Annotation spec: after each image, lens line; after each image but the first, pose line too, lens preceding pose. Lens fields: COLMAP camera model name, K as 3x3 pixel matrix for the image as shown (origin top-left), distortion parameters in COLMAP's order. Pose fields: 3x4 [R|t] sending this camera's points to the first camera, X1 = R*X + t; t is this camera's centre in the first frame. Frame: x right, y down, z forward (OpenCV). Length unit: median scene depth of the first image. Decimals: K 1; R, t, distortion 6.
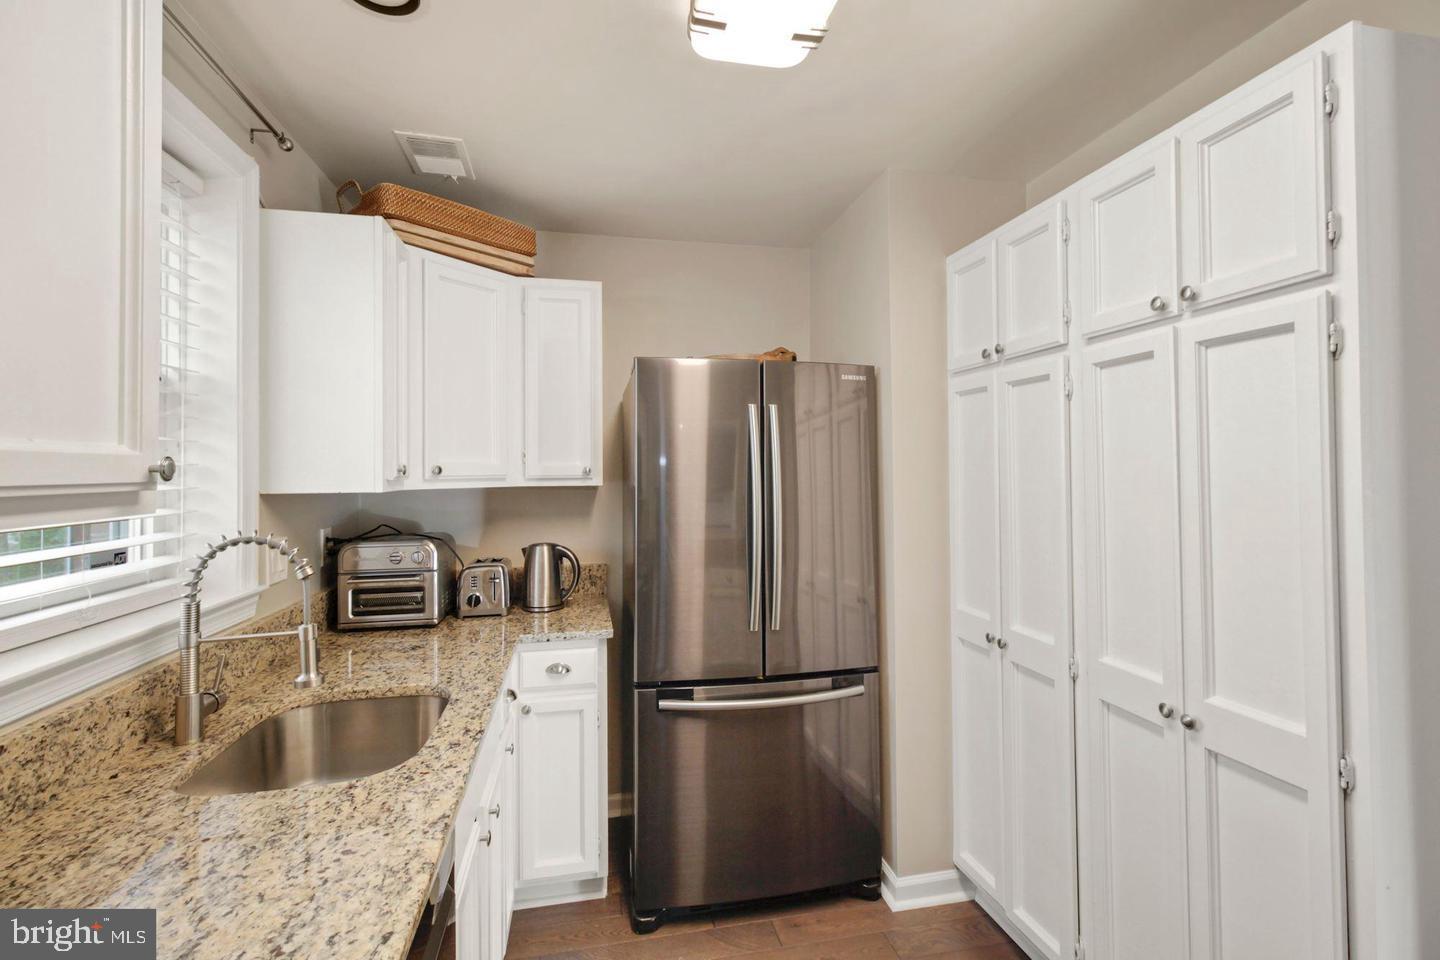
lens RADIAL K [[687.4, 0, 718.2], [0, 687.4, 469.3], [0, 0, 1]] dist [0.003658, 0.000905]
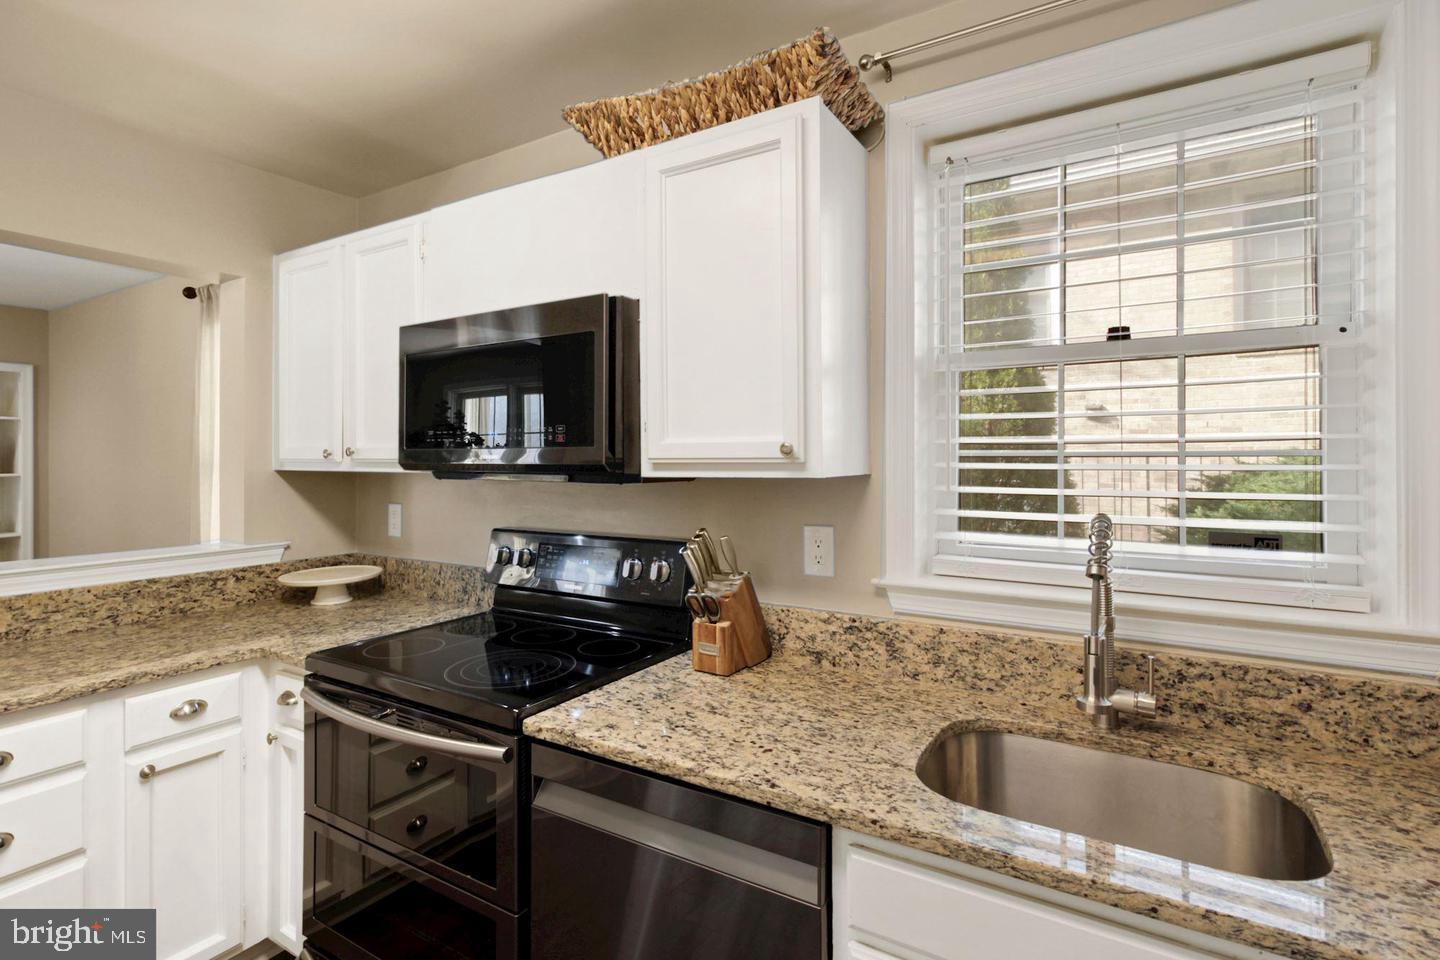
lens RADIAL K [[687.4, 0, 725.5], [0, 687.4, 457.2], [0, 0, 1]] dist [0.003658, 0.000905]
pose [[-0.679780, 0.009762, -0.733351, 0.236406], [0.009332, 0.999946, 0.004660, 0.003666], [0.733357, -0.003676, -0.679834, 0.965856]]
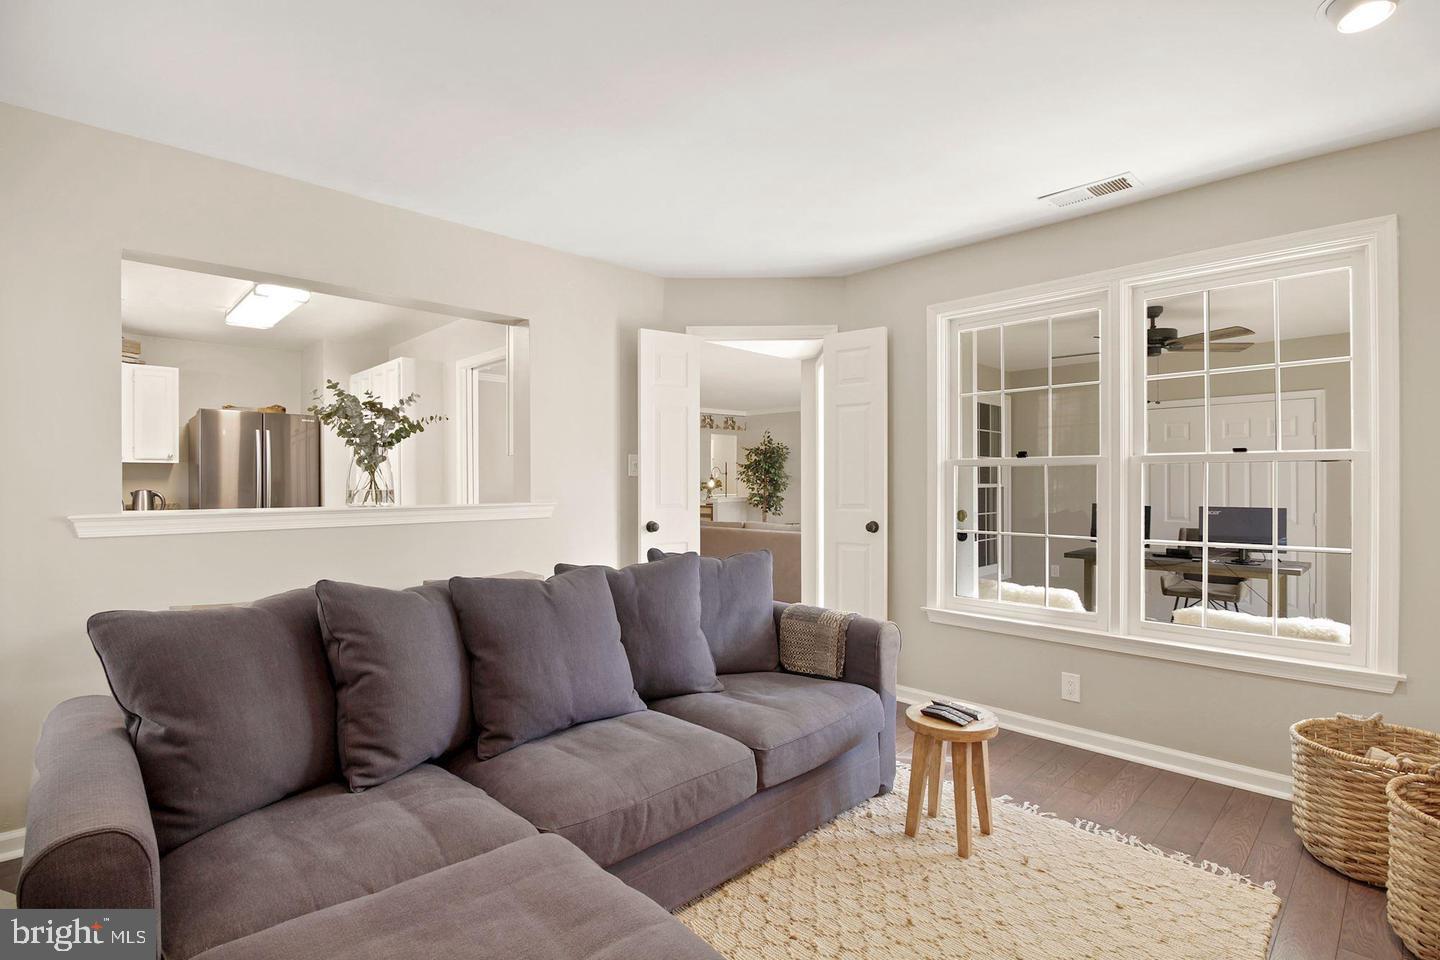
lens RADIAL K [[687.4, 0, 721.9], [0, 687.4, 483.9], [0, 0, 1]] dist [0.003658, 0.000905]
pose [[0.837693, -0.000913, 0.546140, 0.108443], [0.001638, 0.999998, -0.000841, 0.134682], [-0.546138, 0.001599, 0.837693, -2.483401]]
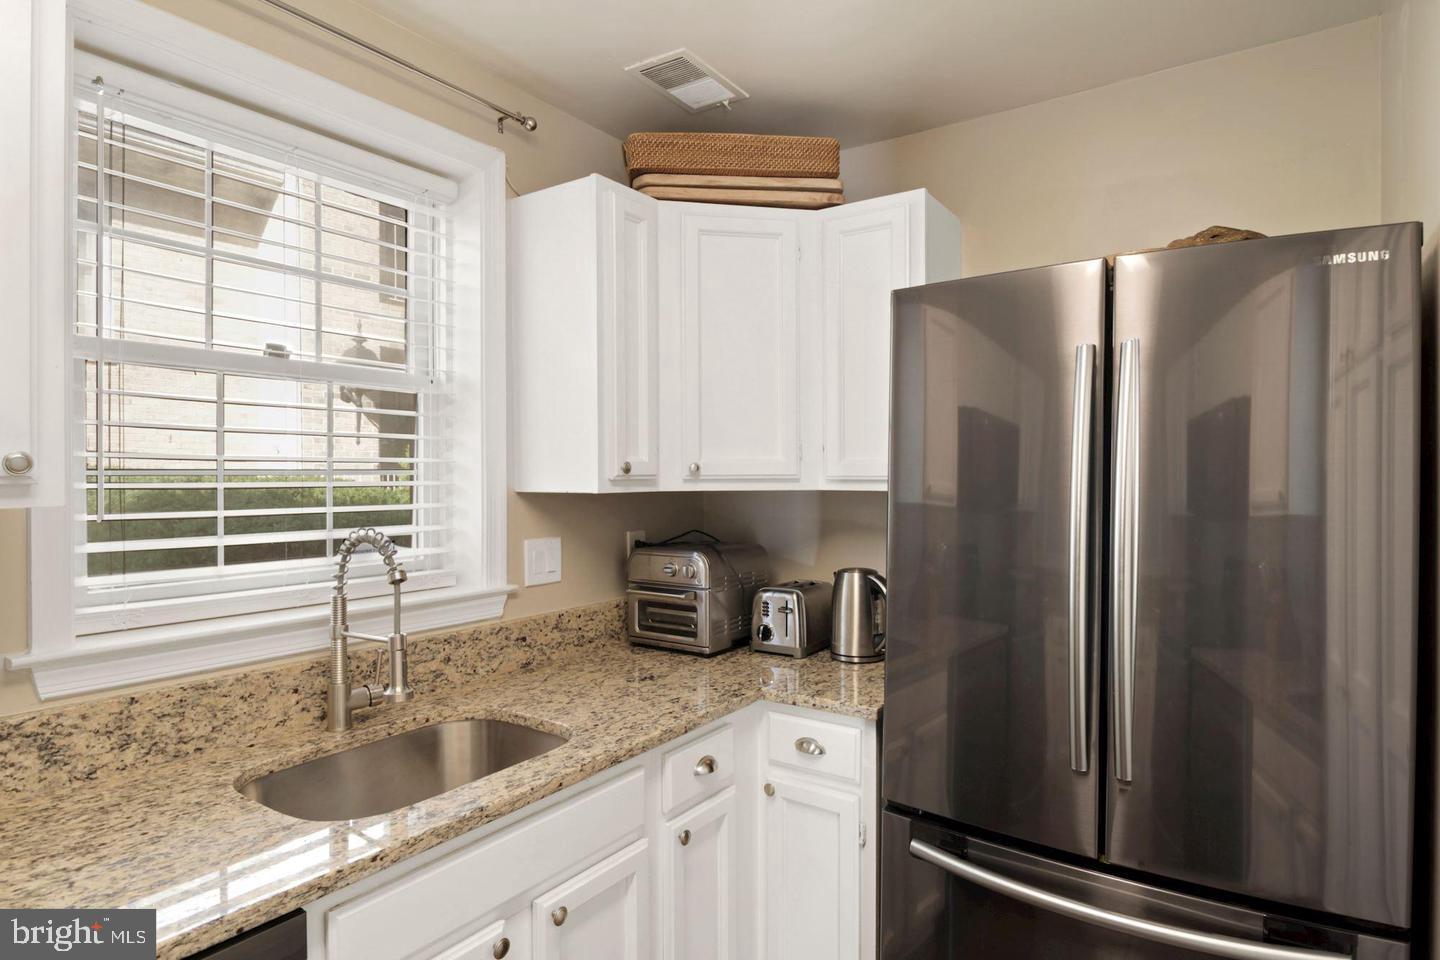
lens RADIAL K [[790.4, 0, 727.6], [0, 790.4, 484.5], [0, 0, 1]] dist [0.003472, -0.011439]
pose [[0.691003, 0.018326, -0.722620, 0.370861], [-0.003831, 0.999757, 0.021691, -0.000355], [0.722842, -0.012220, 0.690906, 0.460651]]
